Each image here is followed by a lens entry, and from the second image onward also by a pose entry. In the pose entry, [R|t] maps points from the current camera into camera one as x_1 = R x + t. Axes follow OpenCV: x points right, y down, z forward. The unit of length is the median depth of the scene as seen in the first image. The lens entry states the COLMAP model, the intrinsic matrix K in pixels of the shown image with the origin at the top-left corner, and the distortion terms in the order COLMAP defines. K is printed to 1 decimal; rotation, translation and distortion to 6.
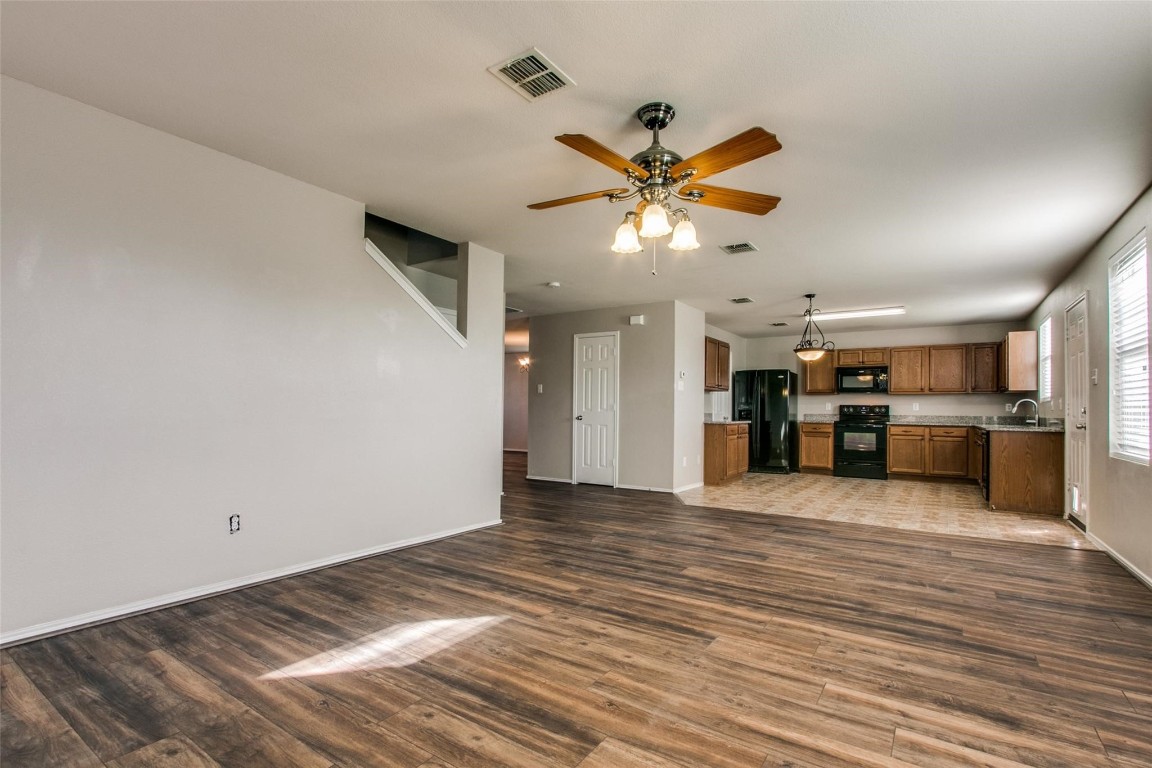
lens RADIAL K [[546.0, 0, 581.7], [0, 546.0, 395.6], [0, 0, 1]] dist [-0.015966, 0.000620]
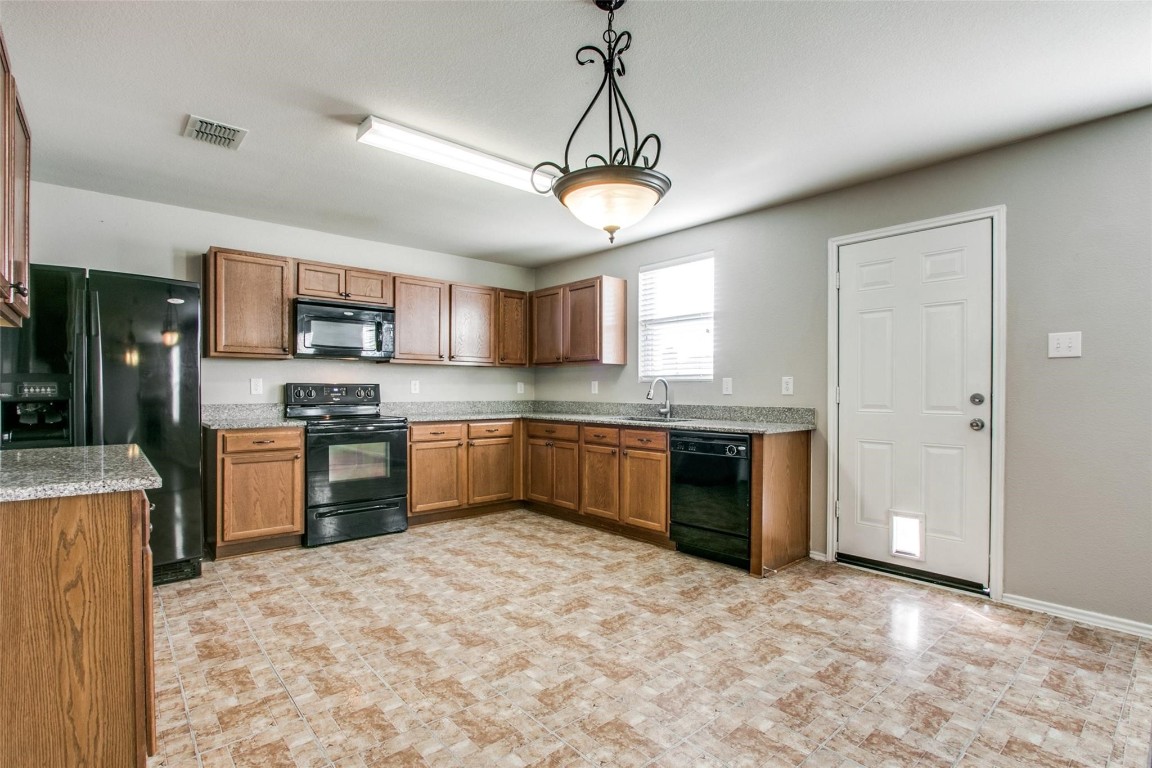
lens RADIAL K [[546.0, 0, 586.9], [0, 546.0, 398.0], [0, 0, 1]] dist [-0.015966, 0.000620]
pose [[0.226427, -0.025640, 0.973691, 0.107412], [-0.025174, 0.999165, 0.032165, 0.009928], [-0.973703, -0.031795, 0.225593, 0.761026]]
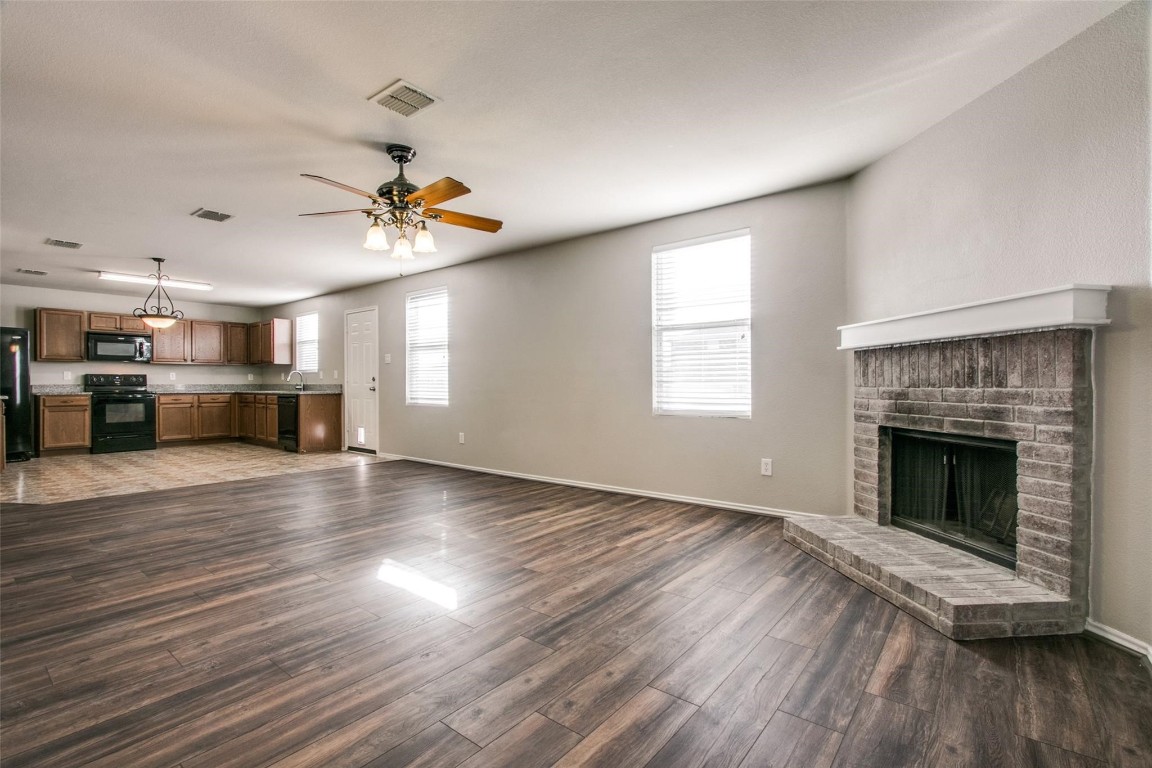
lens RADIAL K [[526.6, 0, 575.8], [0, 526.6, 386.0], [0, 0, 1]] dist [-0.003630, 0.000167]
pose [[0.090358, -0.017797, 0.995750, -0.352841], [-0.022259, 0.999554, 0.019885, 0.002103], [-0.995661, -0.023961, 0.089921, 0.149149]]
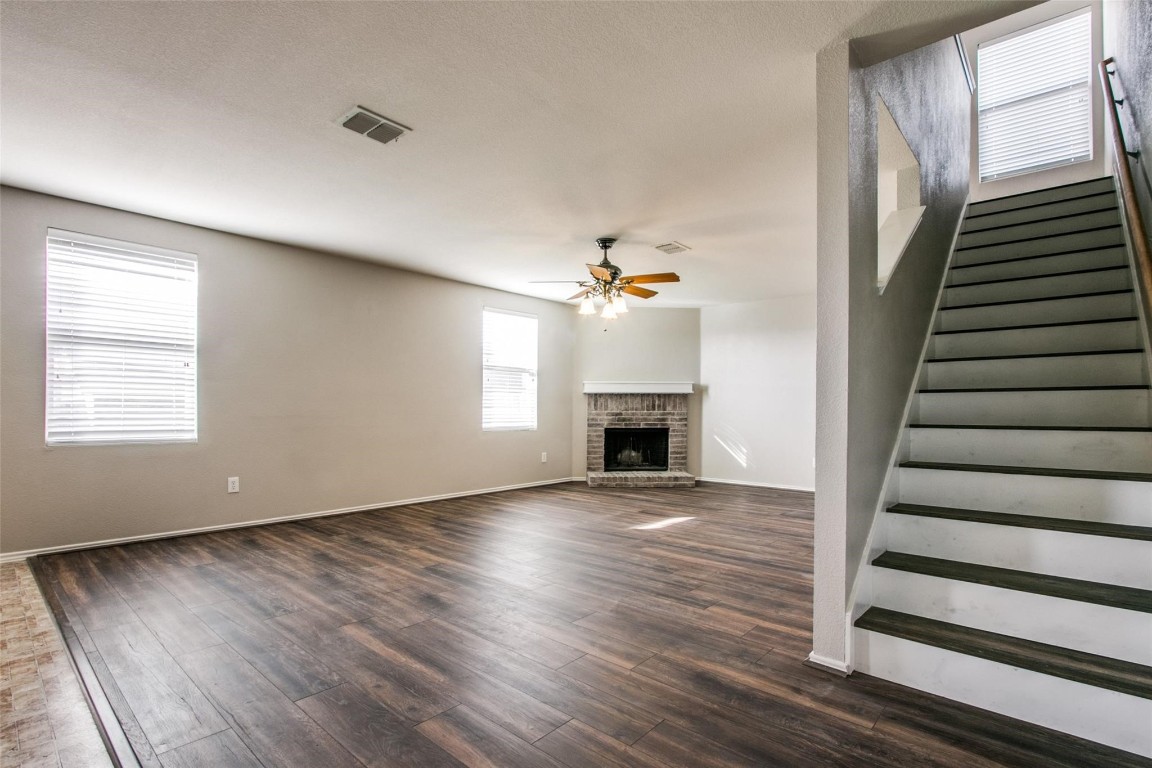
lens RADIAL K [[550.3, 0, 577.8], [0, 550.3, 404.2], [0, 0, 1]] dist [-0.021841, 0.004415]
pose [[-0.990463, -0.015826, 0.136869, -0.010631], [-0.020529, 0.999244, -0.033013, 0.026801], [-0.136243, -0.035508, -0.990039, 0.906502]]
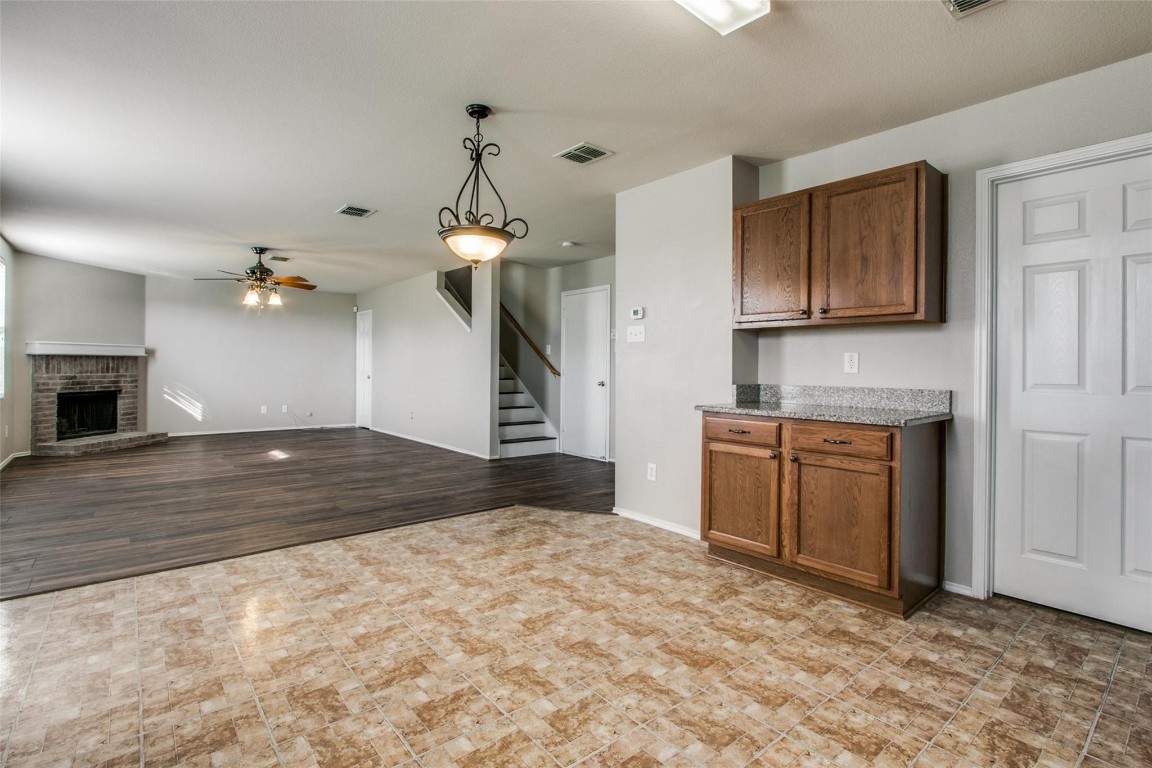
lens RADIAL K [[546.0, 0, 565.9], [0, 546.0, 366.3], [0, 0, 1]] dist [-0.015966, 0.000620]
pose [[-0.289069, -0.016311, -0.957169, 0.652643], [0.015429, 0.999646, -0.021694, 0.024138], [0.957184, -0.021039, -0.288715, 0.961174]]
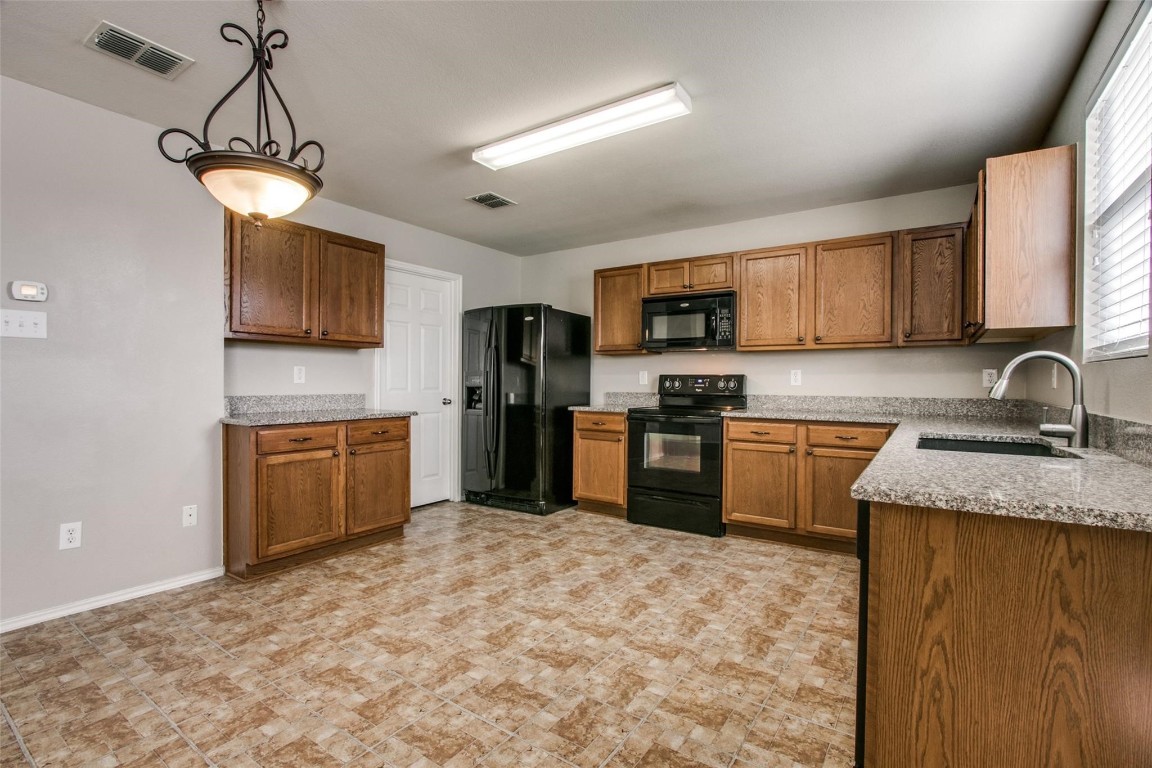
lens RADIAL K [[546.0, 0, 579.2], [0, 546.0, 380.3], [0, 0, 1]] dist [-0.015966, 0.000620]
pose [[0.999963, -0.006181, 0.006022, 0.462606], [0.006038, 0.999704, 0.023566, 0.011589], [-0.006166, -0.023529, 0.999704, 0.573756]]
